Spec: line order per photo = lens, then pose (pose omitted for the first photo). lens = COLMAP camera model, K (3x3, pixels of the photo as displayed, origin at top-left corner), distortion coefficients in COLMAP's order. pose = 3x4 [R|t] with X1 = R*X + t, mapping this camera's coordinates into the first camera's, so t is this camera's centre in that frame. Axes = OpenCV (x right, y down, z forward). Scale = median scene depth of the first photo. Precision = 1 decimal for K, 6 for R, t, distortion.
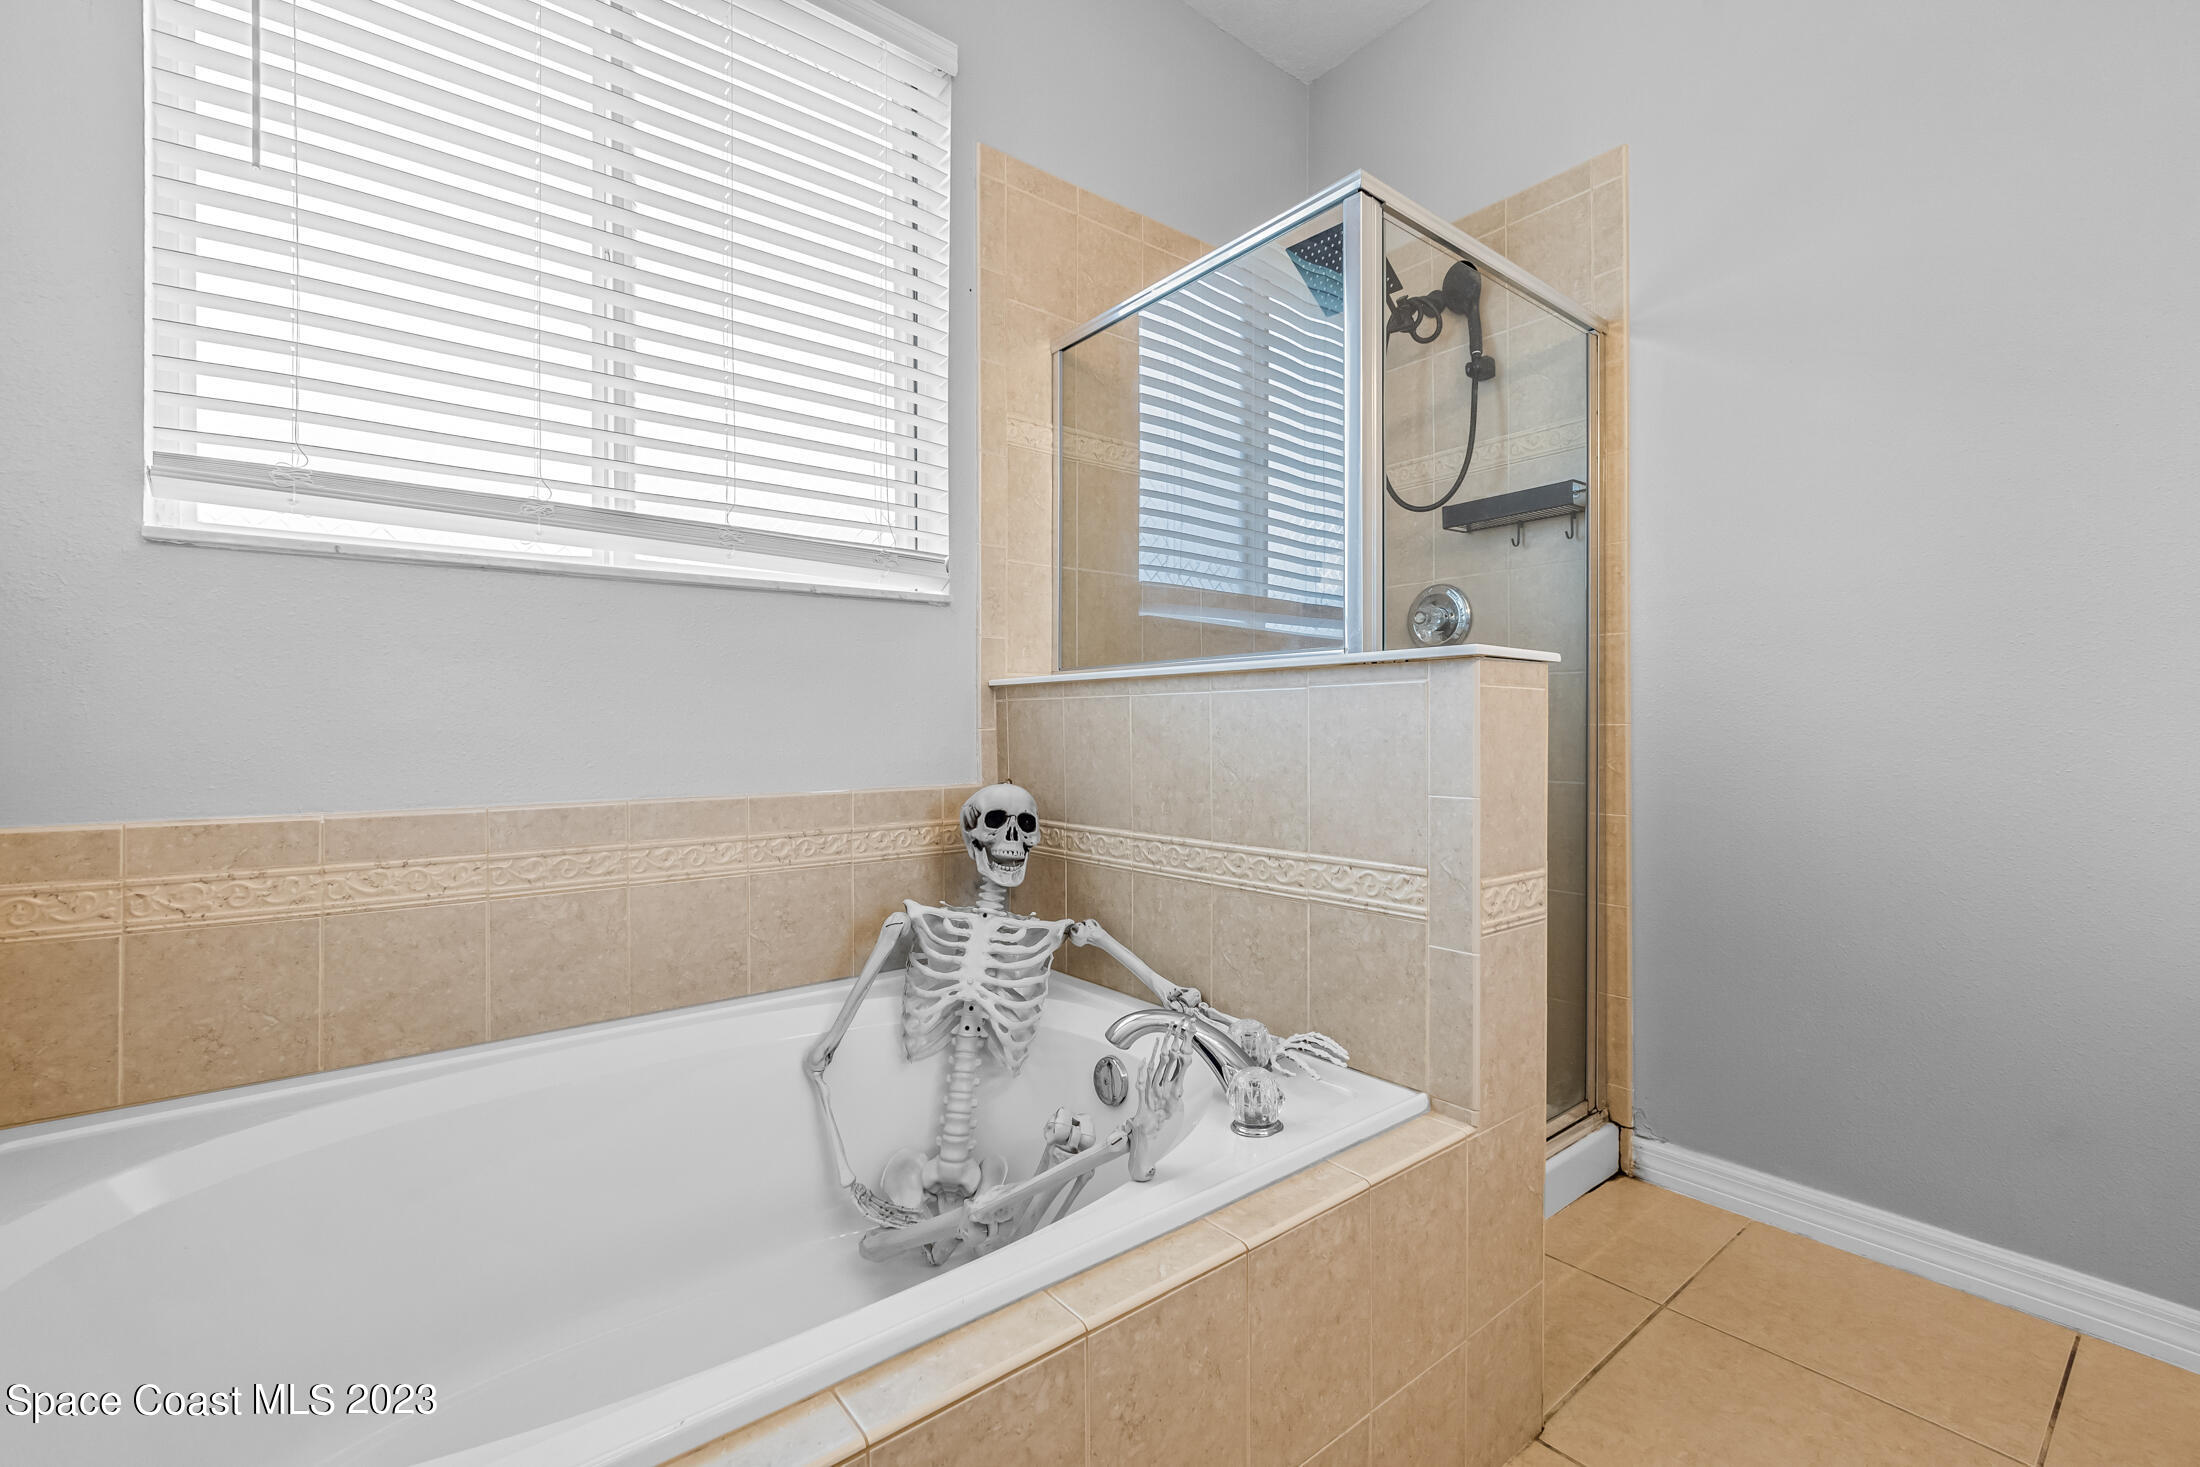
lens RADIAL K [[935.0, 0, 1102.6], [0, 935.0, 731.1], [0, 0, 1]] dist [-0.001001, -0.000060]
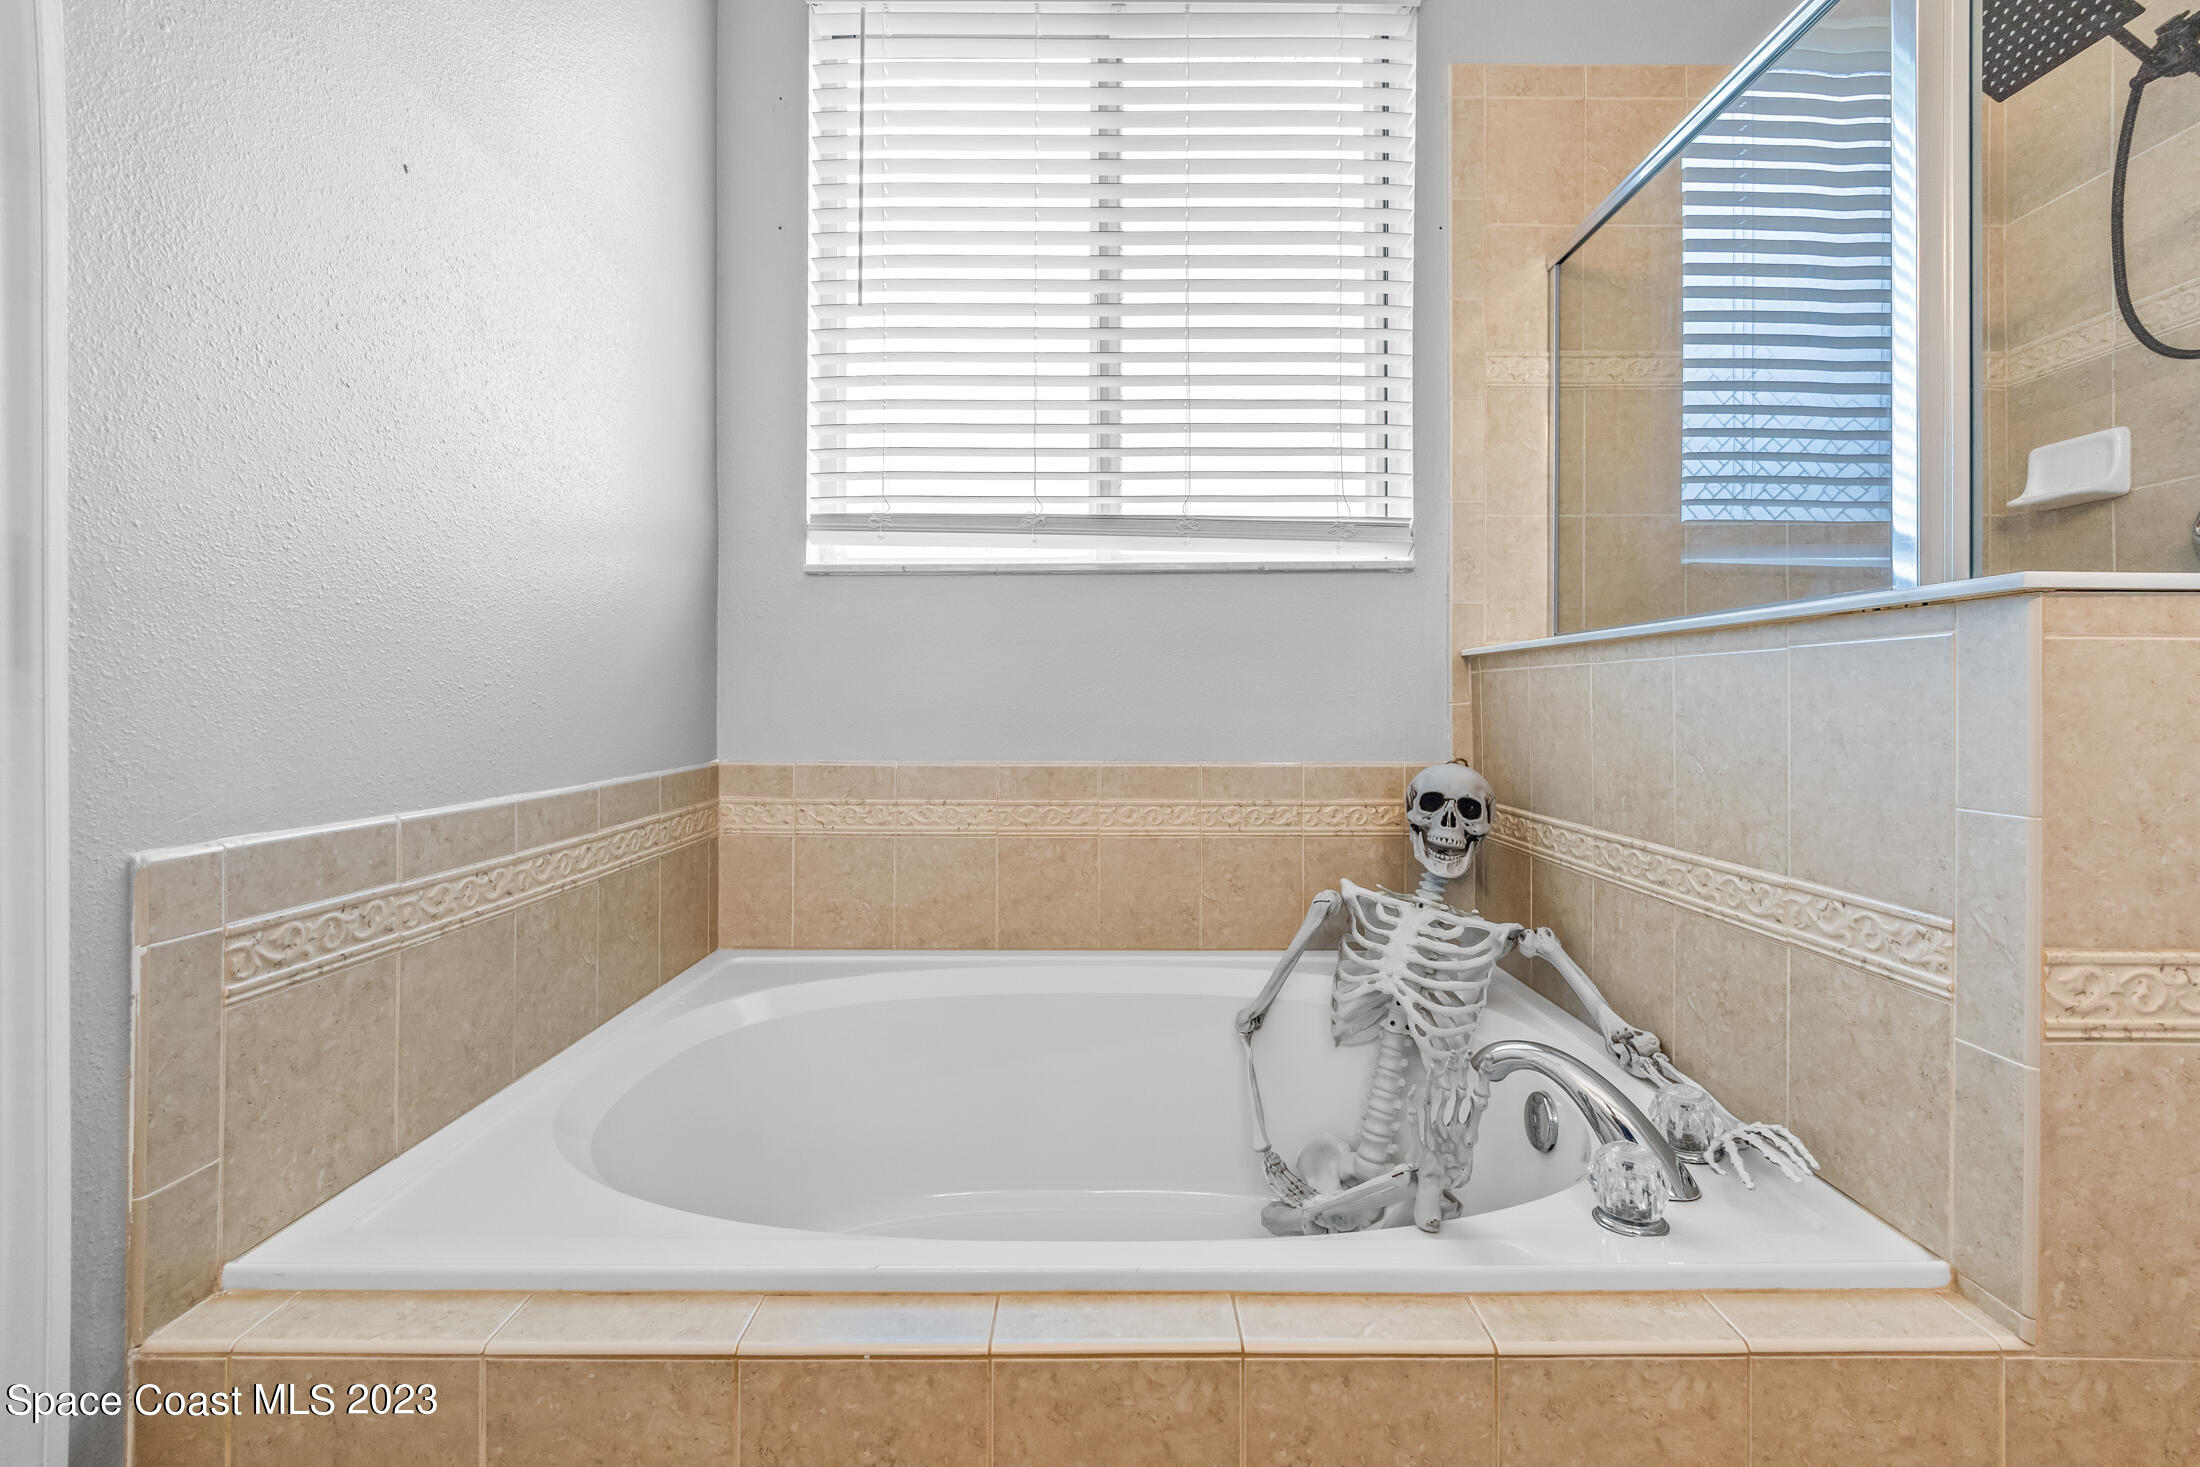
lens RADIAL K [[935.0, 0, 1097.4], [0, 935.0, 701.7], [0, 0, 1]] dist [-0.001001, -0.000060]
pose [[0.783517, 0.004612, -0.621353, 0.220747], [-0.007182, 0.999973, -0.001634, -0.000089], [0.621328, 0.005742, 0.783529, 0.090070]]
